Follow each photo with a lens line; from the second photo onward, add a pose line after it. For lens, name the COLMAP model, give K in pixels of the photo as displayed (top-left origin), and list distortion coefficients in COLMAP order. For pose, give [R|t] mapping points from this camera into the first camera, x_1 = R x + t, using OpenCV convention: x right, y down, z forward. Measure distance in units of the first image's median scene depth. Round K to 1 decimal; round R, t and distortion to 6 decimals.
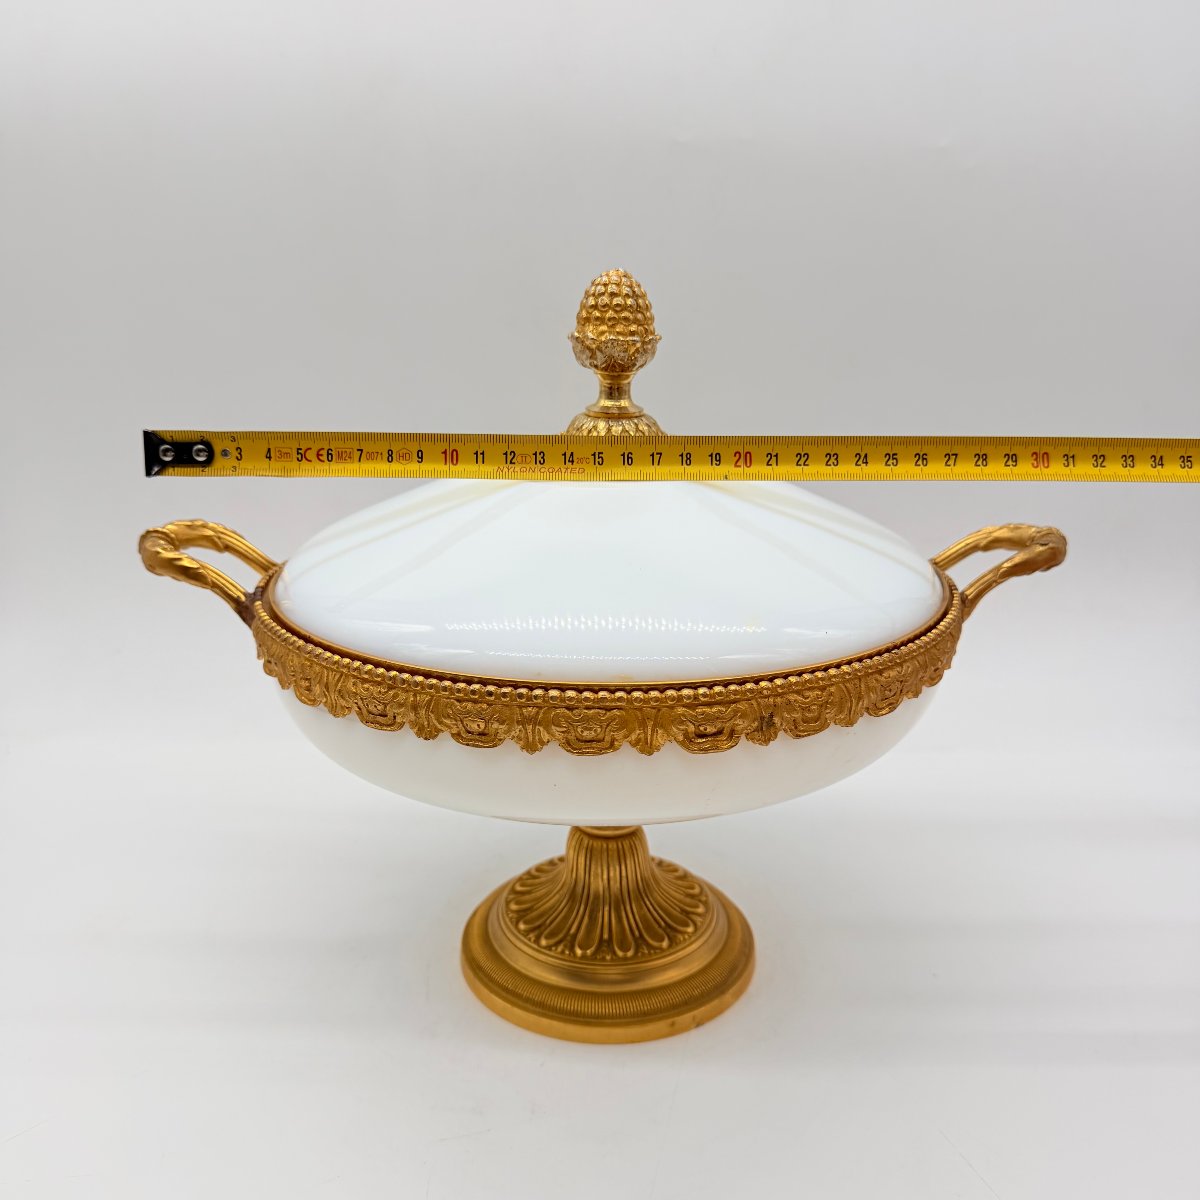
lens RADIAL K [[1242.4, 0, 600.0], [0, 1242.4, 600.0], [0, 0, 1]] dist [0.138150, -0.005681]
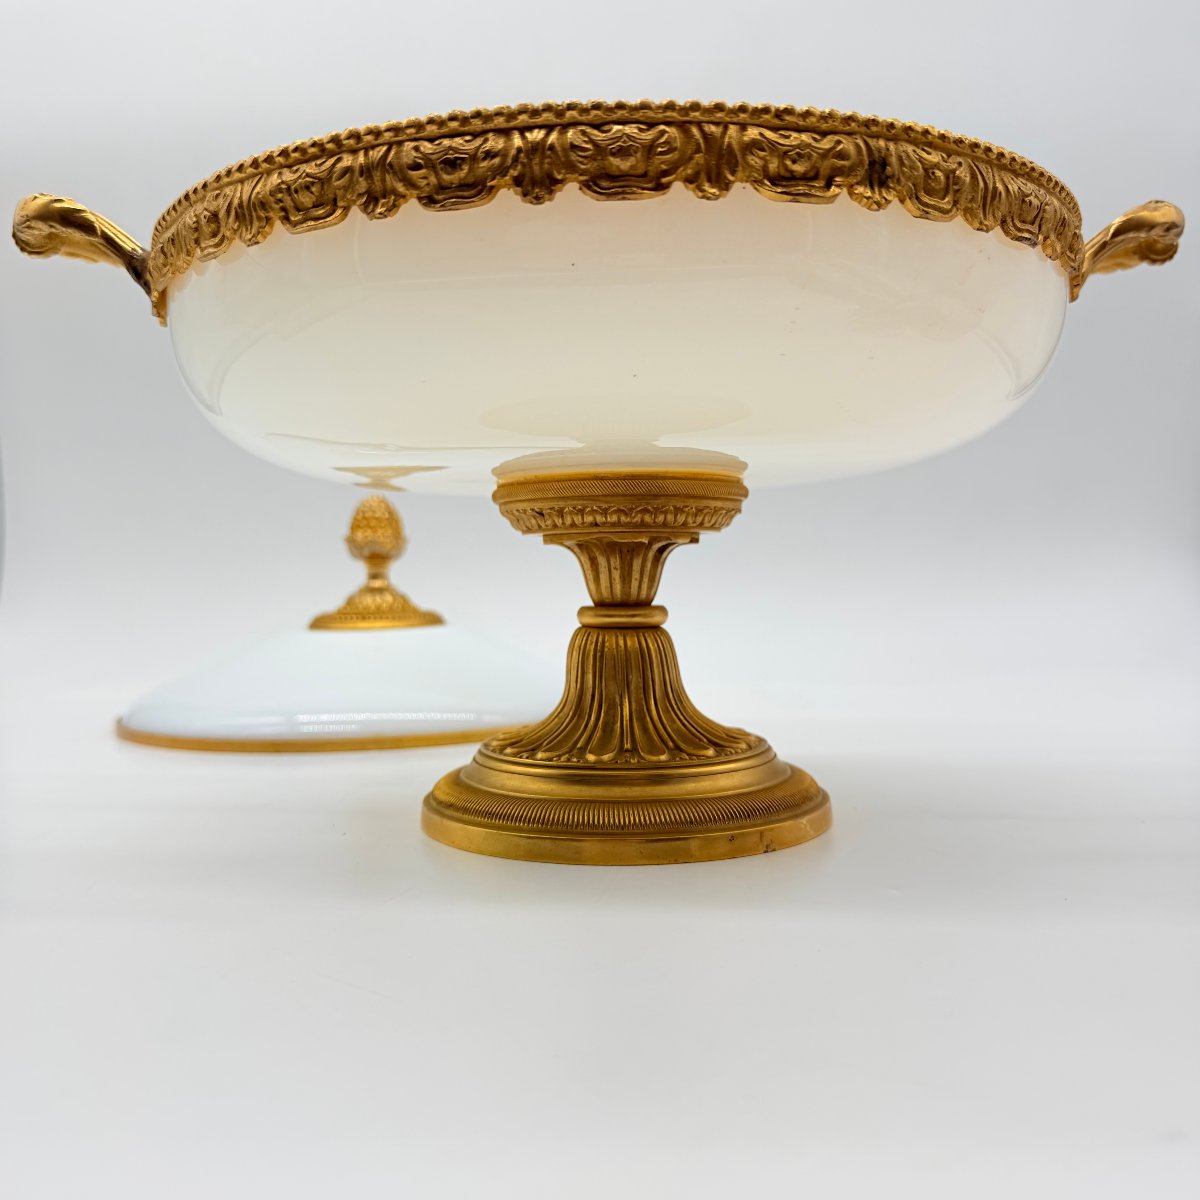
lens RADIAL K [[1227.5, 0, 592.7], [0, 1227.5, 628.2], [0, 0, 1]] dist [0.008226, -0.015566]
pose [[0.998978, -0.019919, 0.040579, -0.046639], [0.029648, 0.966347, -0.255527, 0.419465], [-0.034124, 0.256469, 0.965950, 0.338202]]
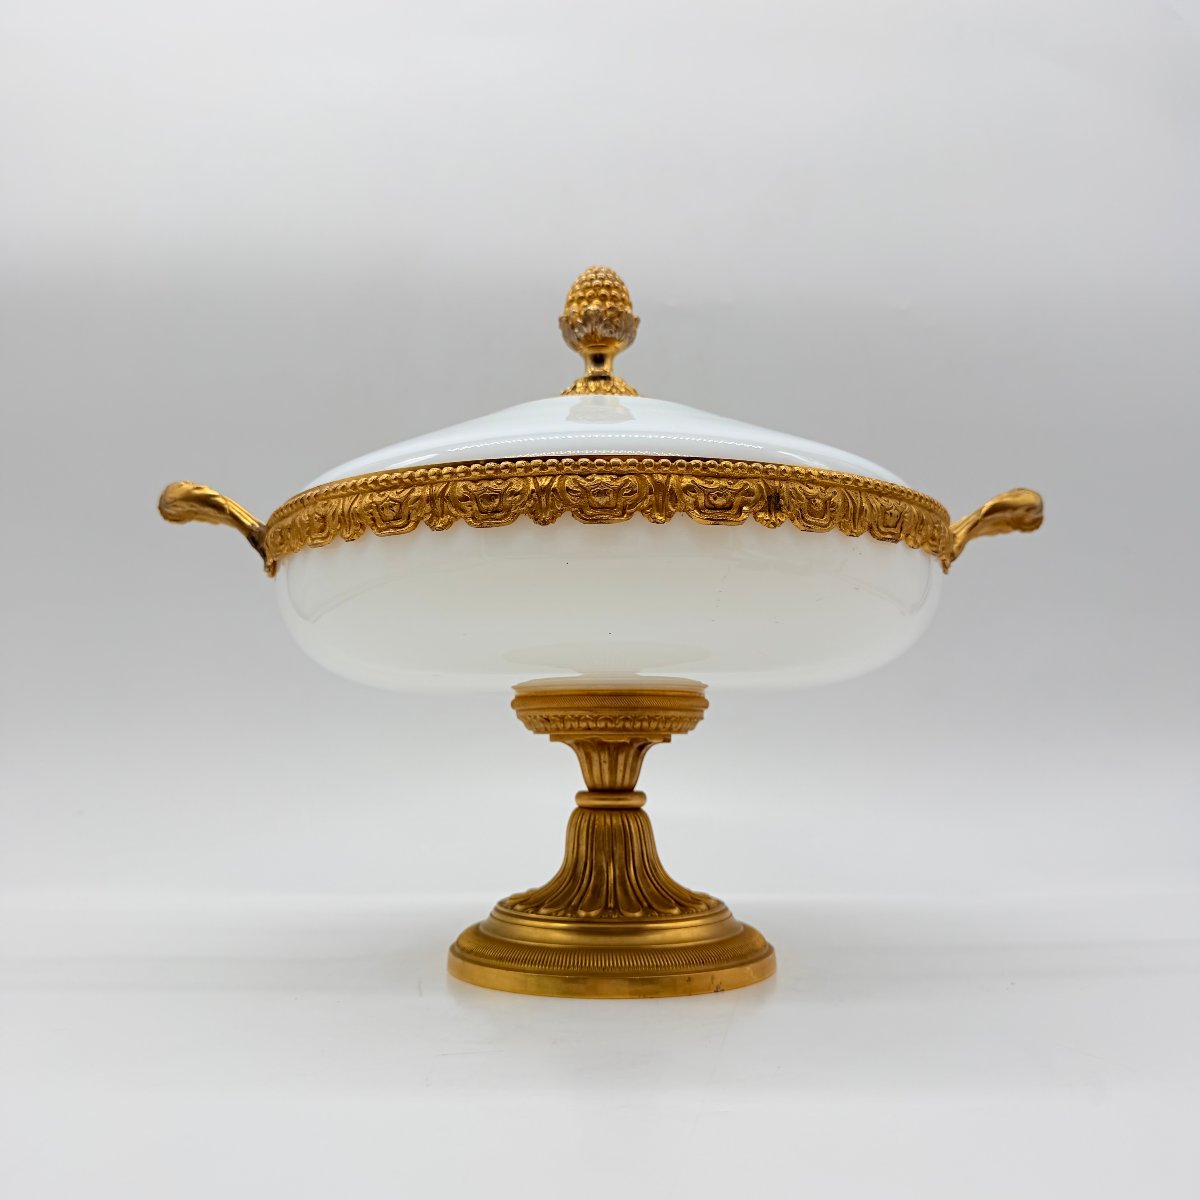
lens RADIAL K [[1243.0, 0, 582.7], [0, 1243.0, 580.6], [0, 0, 1]] dist [0.127081, -0.006854]
pose [[0.999882, -0.002504, 0.015163, -0.032359], [0.008618, 0.908265, -0.418306, 0.478945], [-0.012725, 0.418387, 0.908180, 0.079347]]
